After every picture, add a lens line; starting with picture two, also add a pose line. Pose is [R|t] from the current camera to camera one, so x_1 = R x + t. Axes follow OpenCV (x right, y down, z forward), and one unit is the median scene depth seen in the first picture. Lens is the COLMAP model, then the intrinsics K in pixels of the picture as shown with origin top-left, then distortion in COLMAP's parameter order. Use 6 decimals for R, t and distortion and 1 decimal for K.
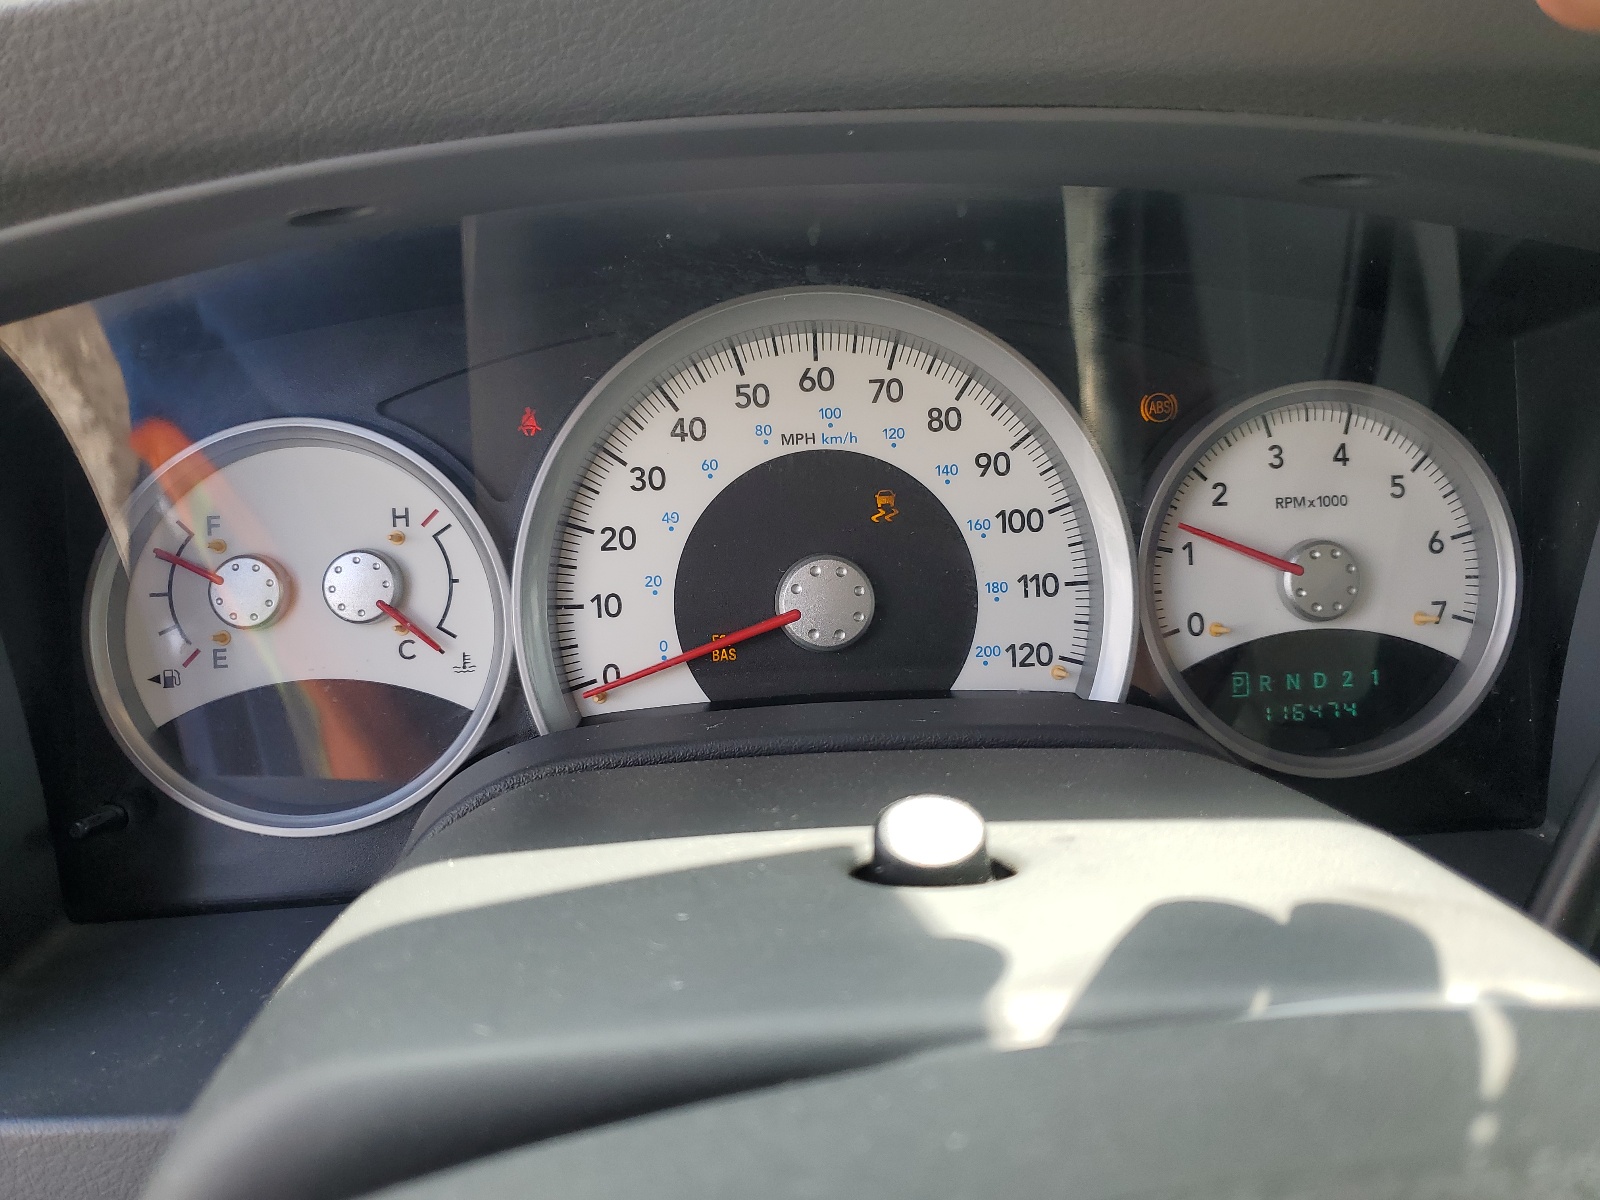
lens RADIAL K [[1204.7, 0, 801.3], [0, 1204.7, 599.8], [0, 0, 1]] dist [0.003784, -0.005274]
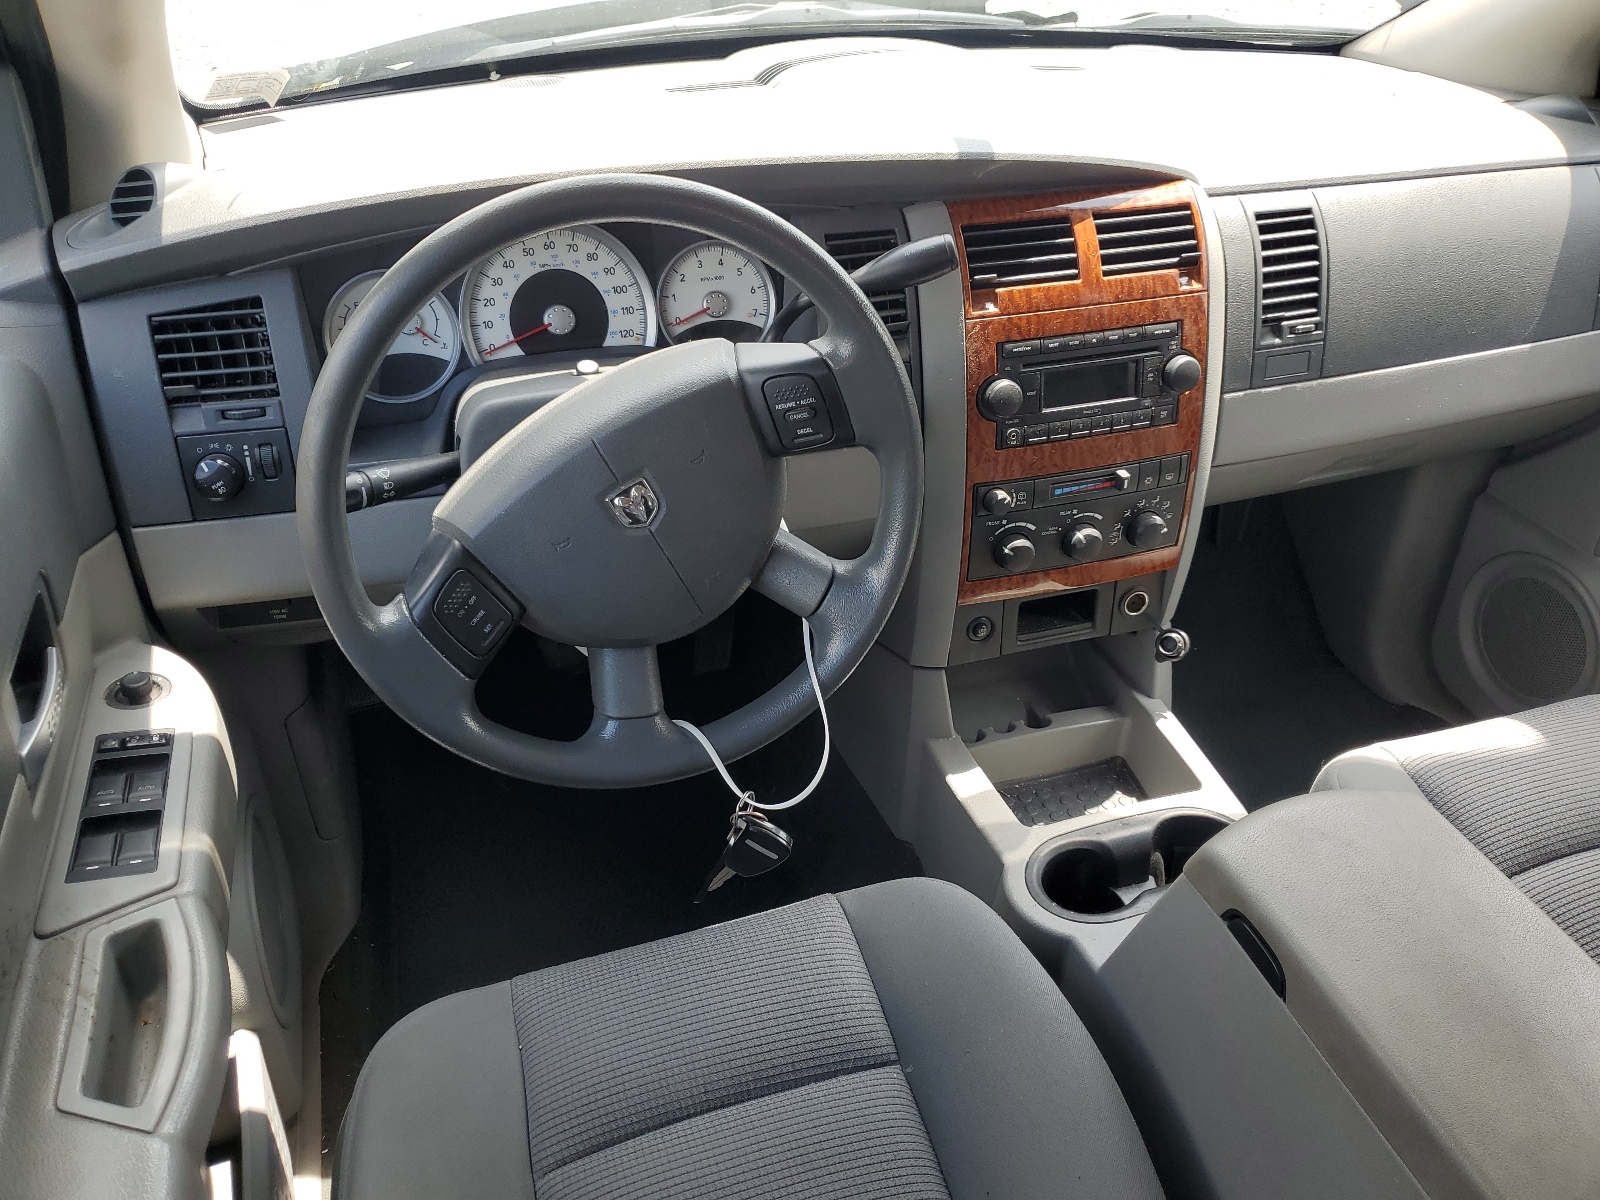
lens RADIAL K [[1204.7, 0, 802.5], [0, 1204.7, 616.6], [0, 0, 1]] dist [0.003784, -0.005274]
pose [[0.972512, -0.105115, 0.207779, -0.096845], [0.047456, 0.963055, 0.265091, -0.055315], [-0.227968, -0.247944, 0.941570, -2.281027]]
